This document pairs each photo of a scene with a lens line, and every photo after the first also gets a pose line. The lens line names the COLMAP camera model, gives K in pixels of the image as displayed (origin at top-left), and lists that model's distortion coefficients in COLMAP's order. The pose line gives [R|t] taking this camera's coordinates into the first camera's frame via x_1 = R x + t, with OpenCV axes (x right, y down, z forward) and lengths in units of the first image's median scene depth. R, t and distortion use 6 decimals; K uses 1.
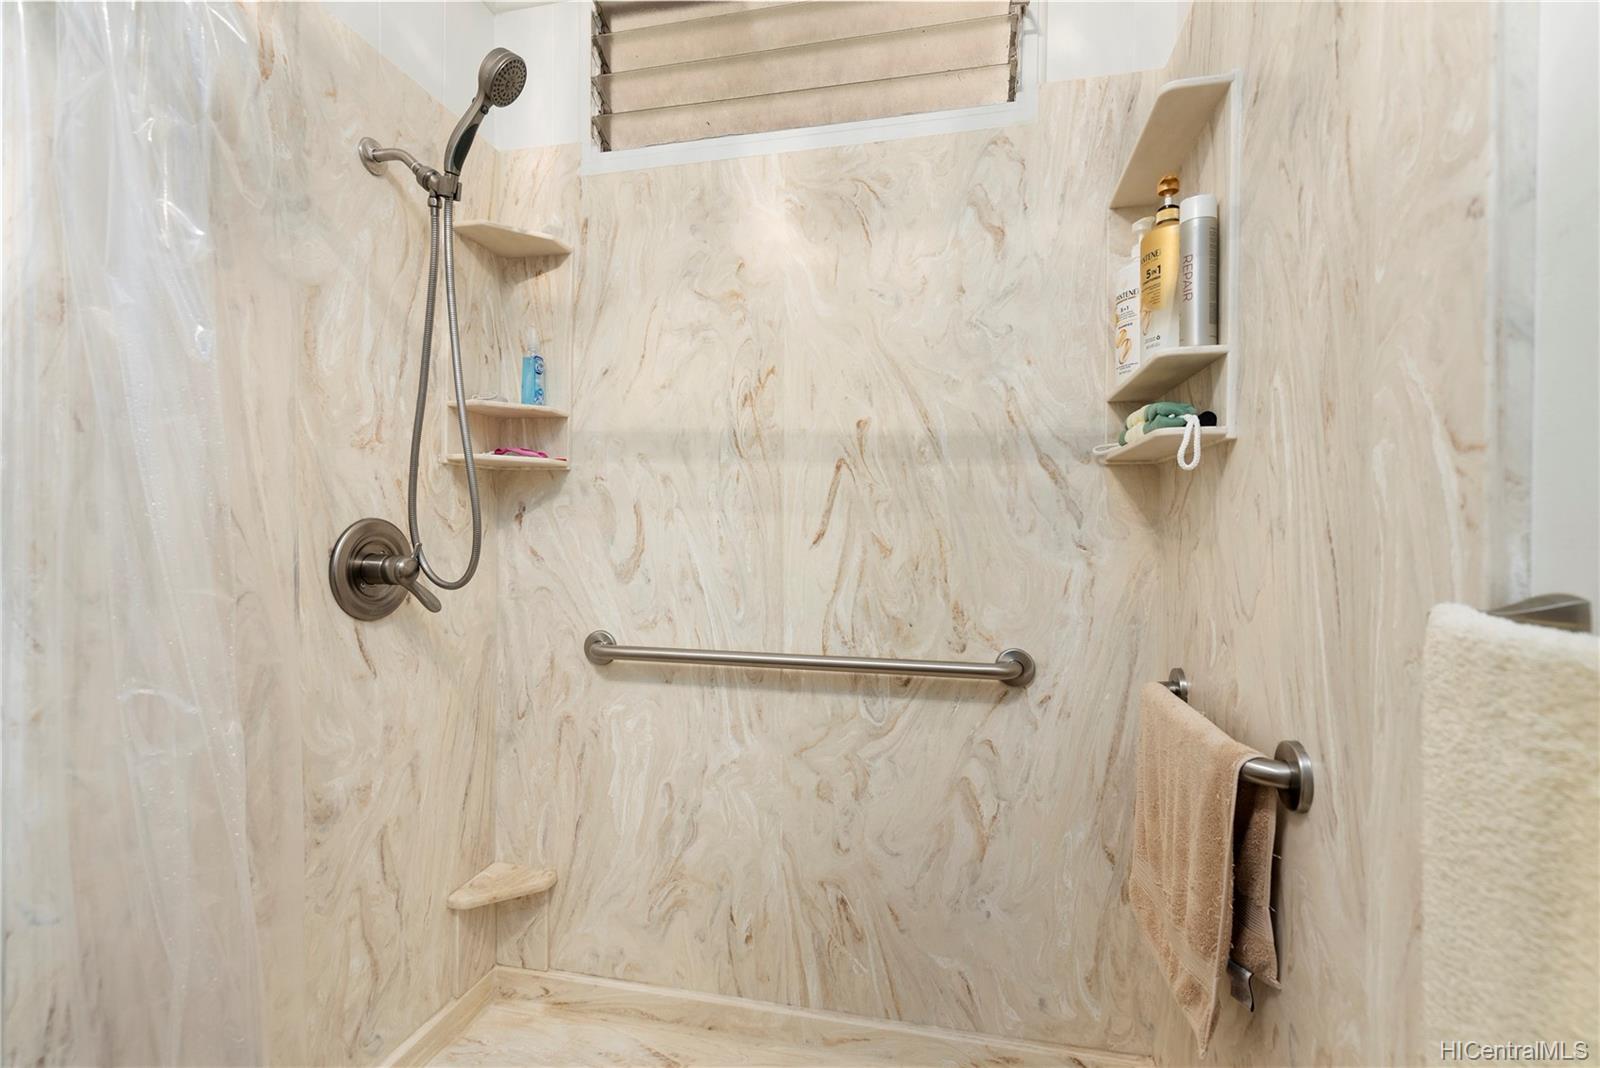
lens RADIAL K [[730.0, 0, 794.3], [0, 730.0, 540.4], [0, 0, 1]] dist [-0.004407, 0.002902]
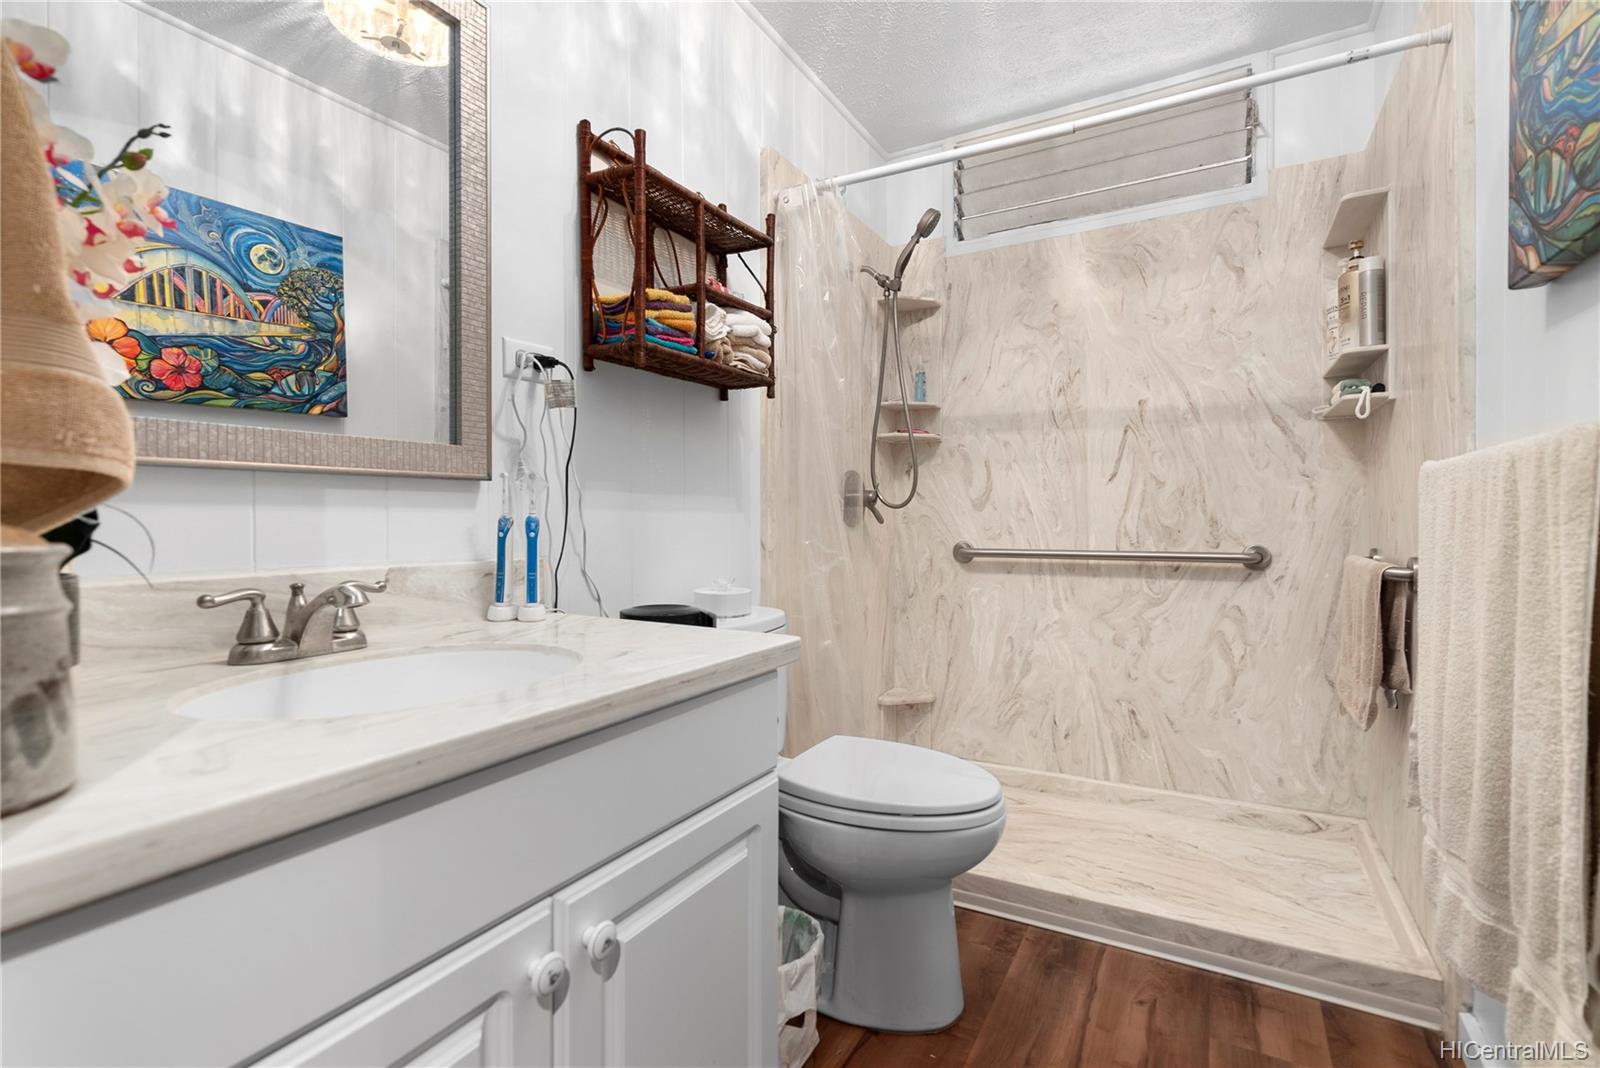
lens RADIAL K [[730.0, 0, 803.4], [0, 730.0, 522.5], [0, 0, 1]] dist [-0.004407, 0.002902]
pose [[0.959756, -0.013047, -0.280531, -0.167772], [0.011962, 0.999913, -0.005580, 0.096159], [0.280579, 0.002000, 0.959829, -0.689359]]
